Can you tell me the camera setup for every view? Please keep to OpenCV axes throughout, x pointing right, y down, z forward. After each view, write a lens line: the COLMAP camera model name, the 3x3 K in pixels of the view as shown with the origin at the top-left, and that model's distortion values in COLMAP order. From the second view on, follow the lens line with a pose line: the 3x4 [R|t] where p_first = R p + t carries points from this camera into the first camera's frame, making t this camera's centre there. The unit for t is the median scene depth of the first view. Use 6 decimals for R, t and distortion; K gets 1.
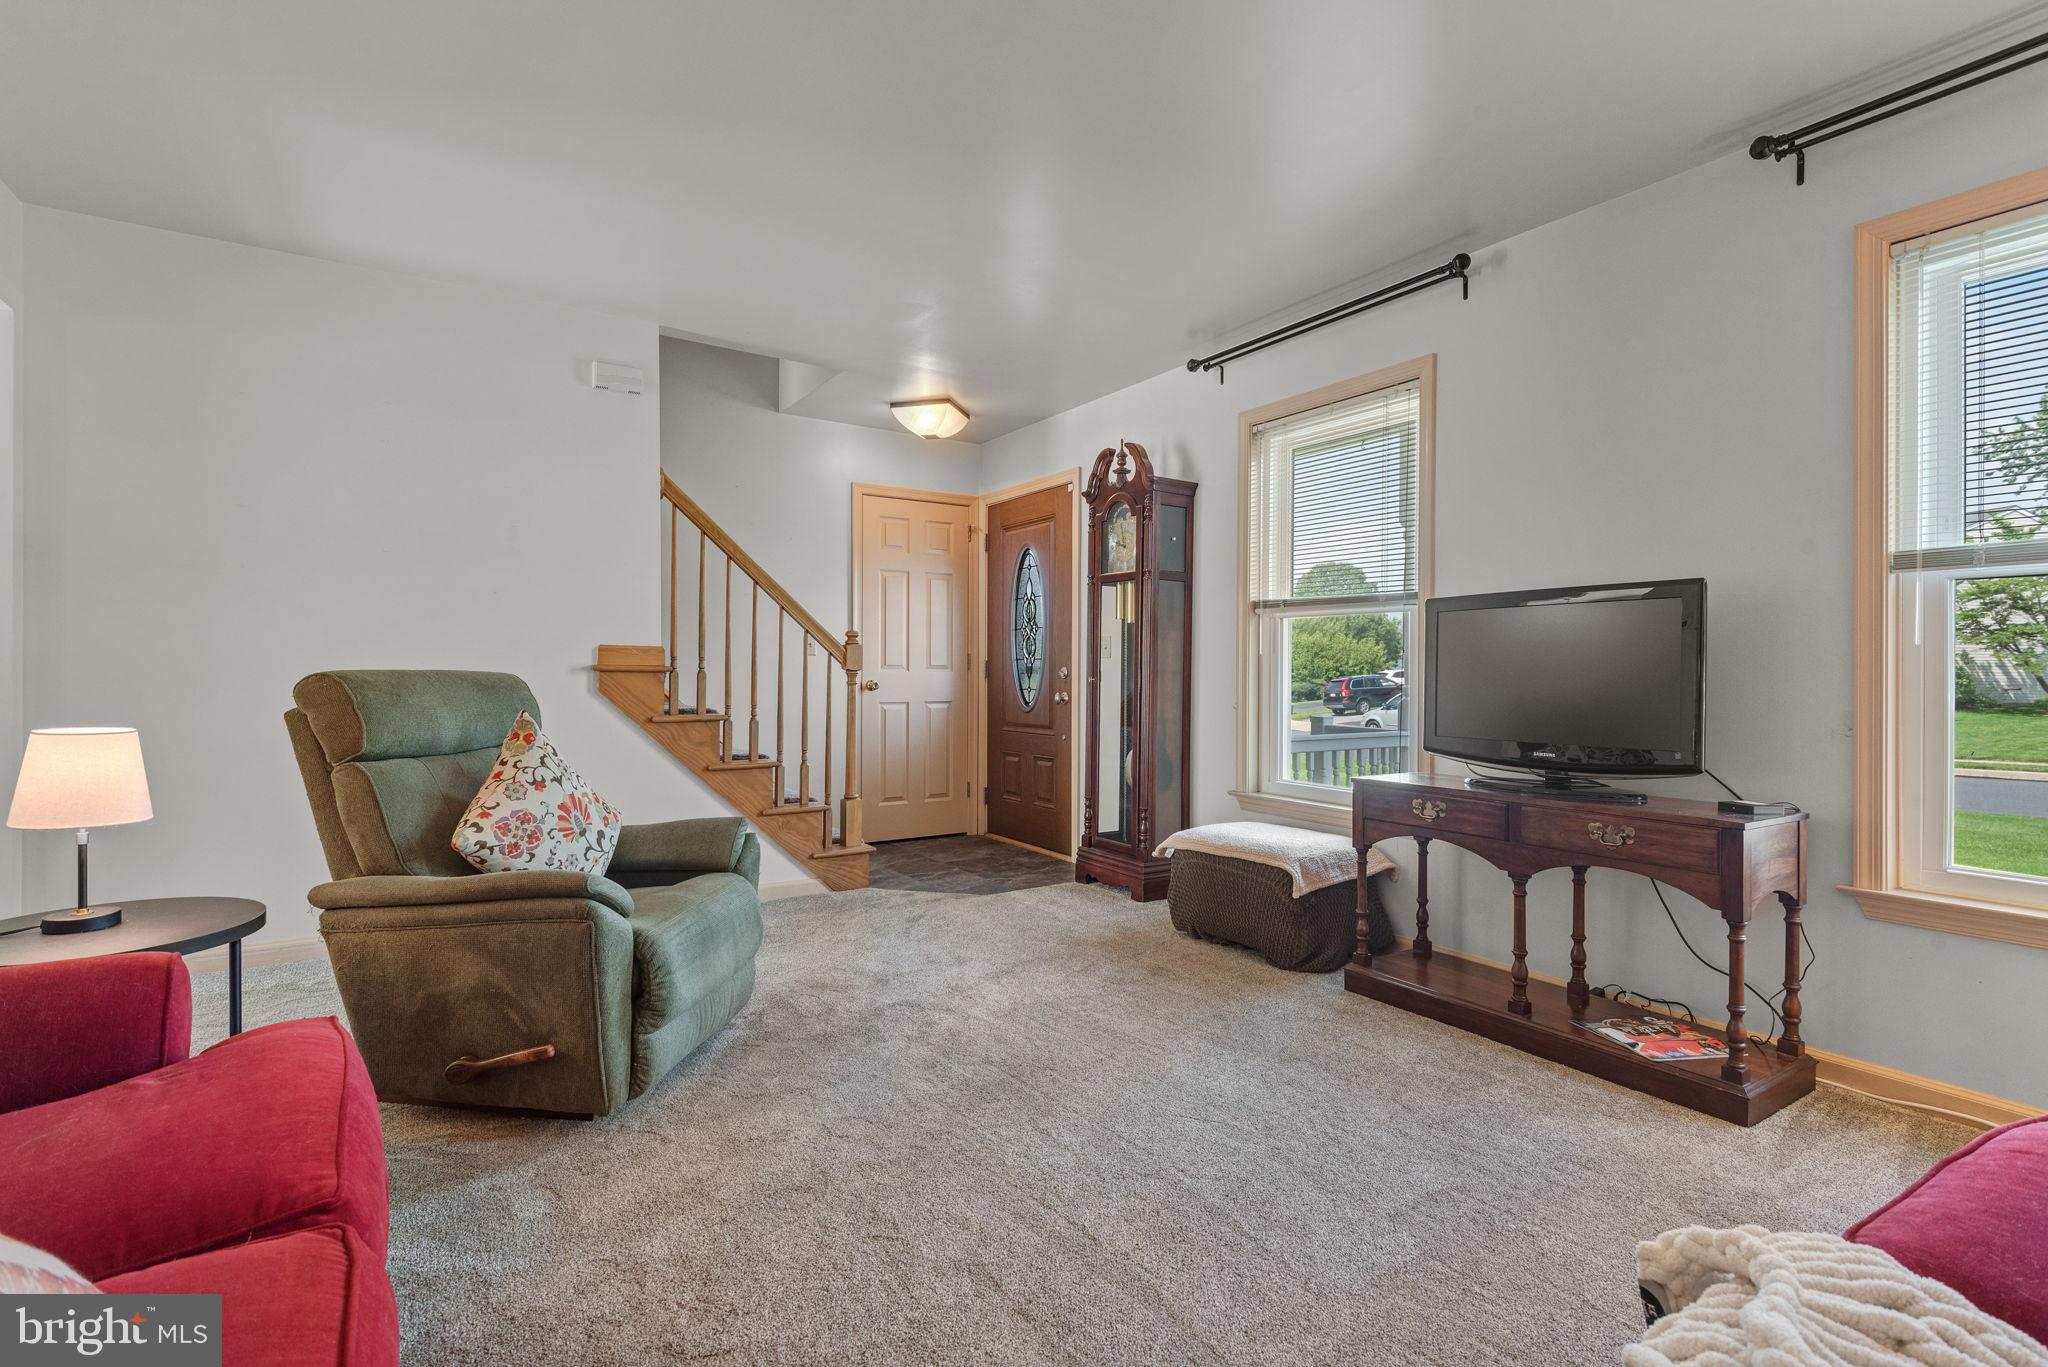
lens RADIAL K [[953.0, 0, 1024.0], [0, 953.0, 683.5], [0, 0, 1]] dist [-0.000628, -0.000299]
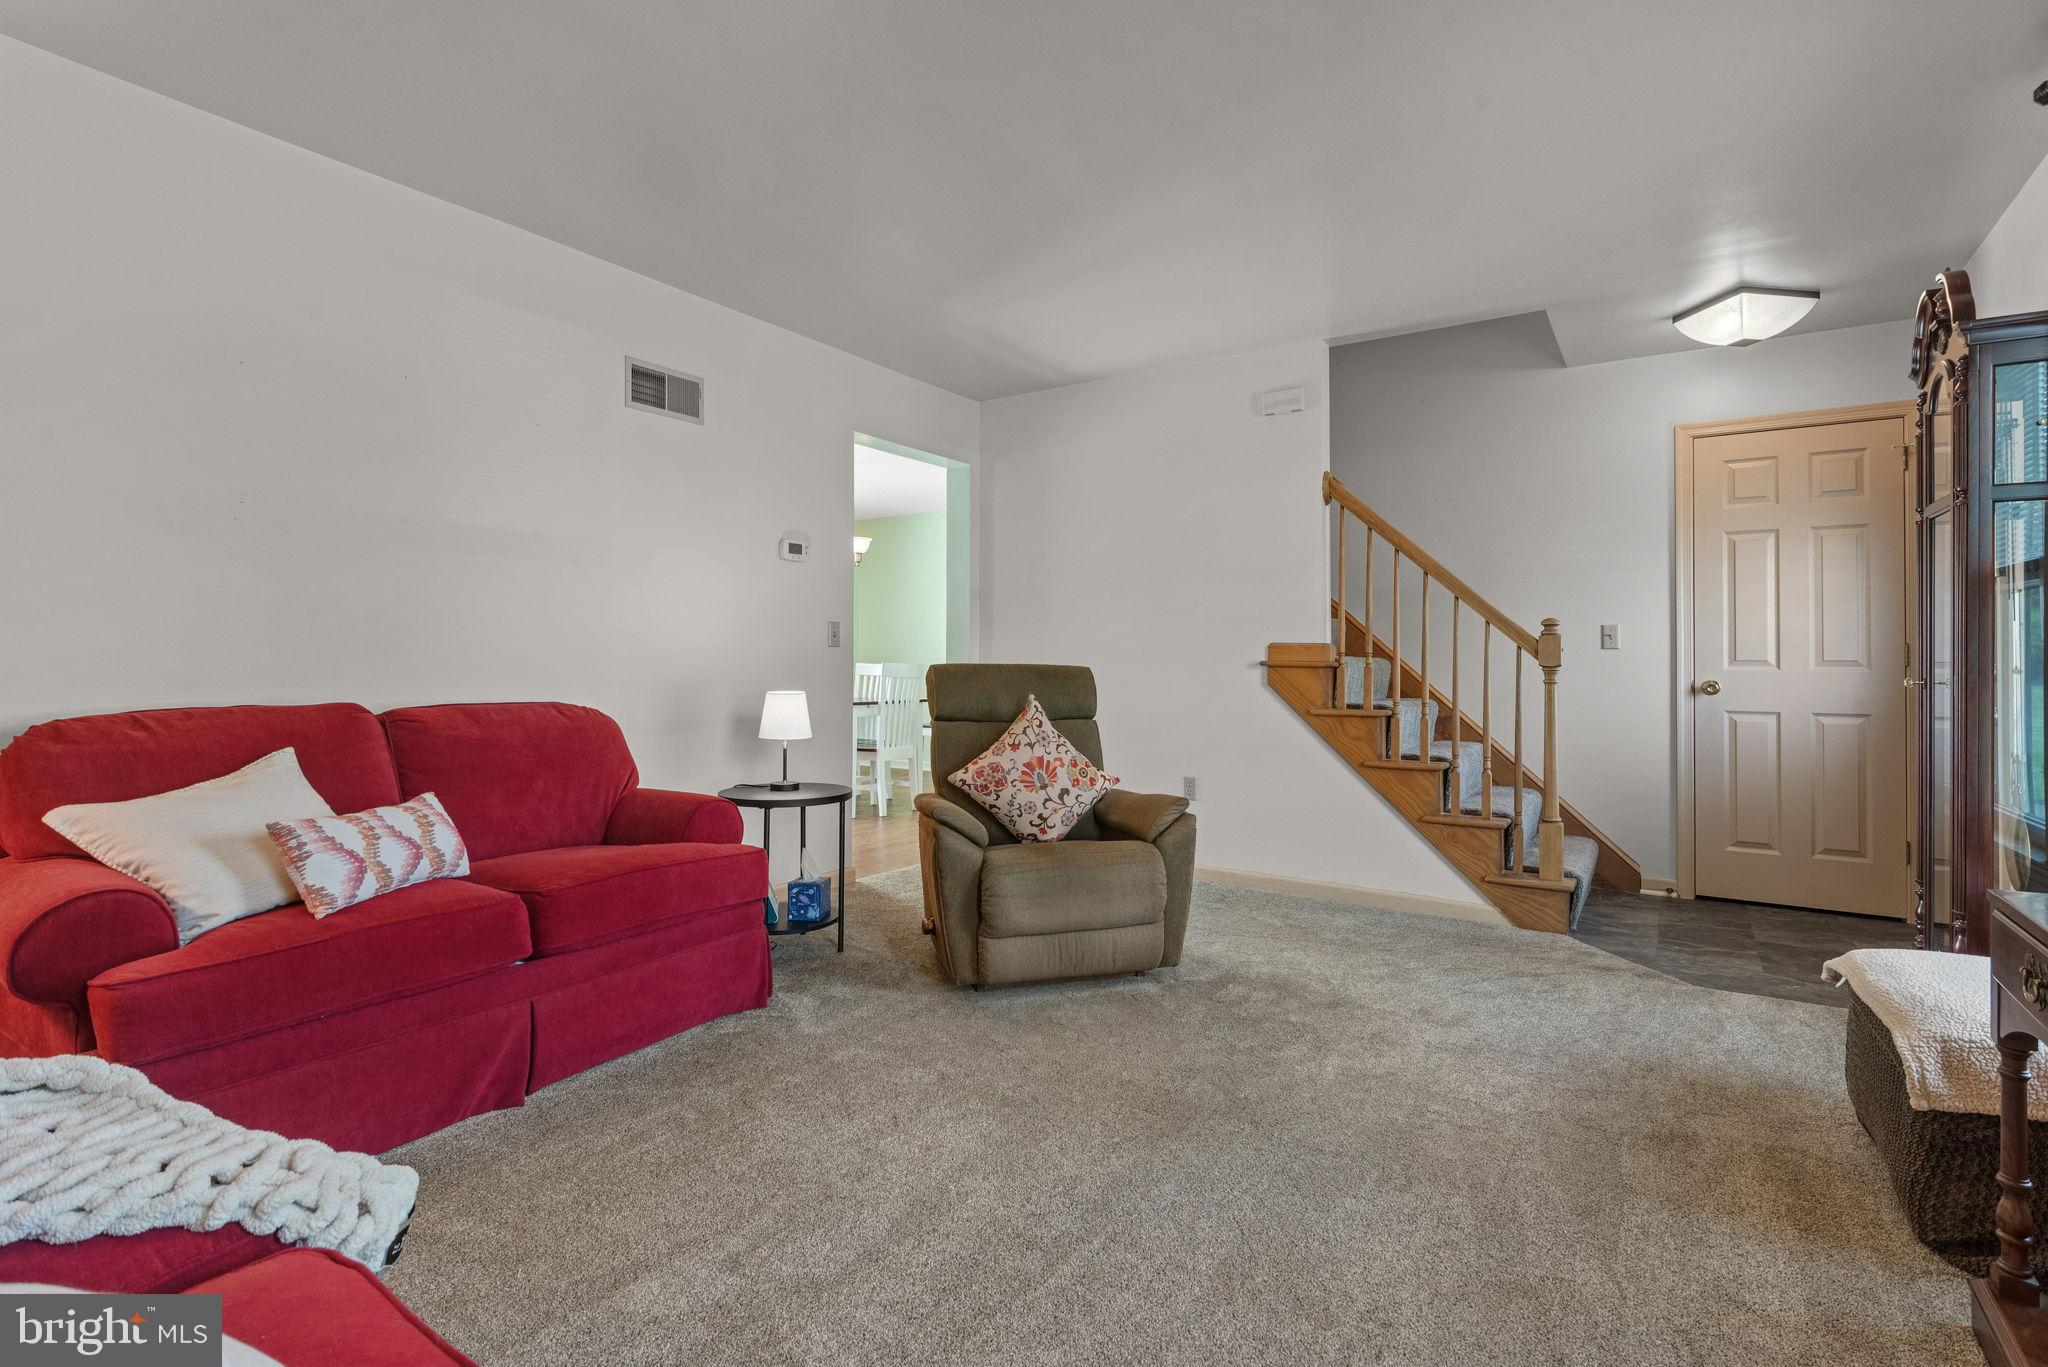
lens RADIAL K [[957.5, 0, 1023.7], [0, 957.5, 660.5], [0, 0, 1]] dist [0.019775, -0.015598]
pose [[0.388025, -0.005105, -0.921635, 0.551705], [-0.017470, 0.999764, -0.012892, -0.000187], [0.921483, 0.021103, 0.387844, 0.340224]]
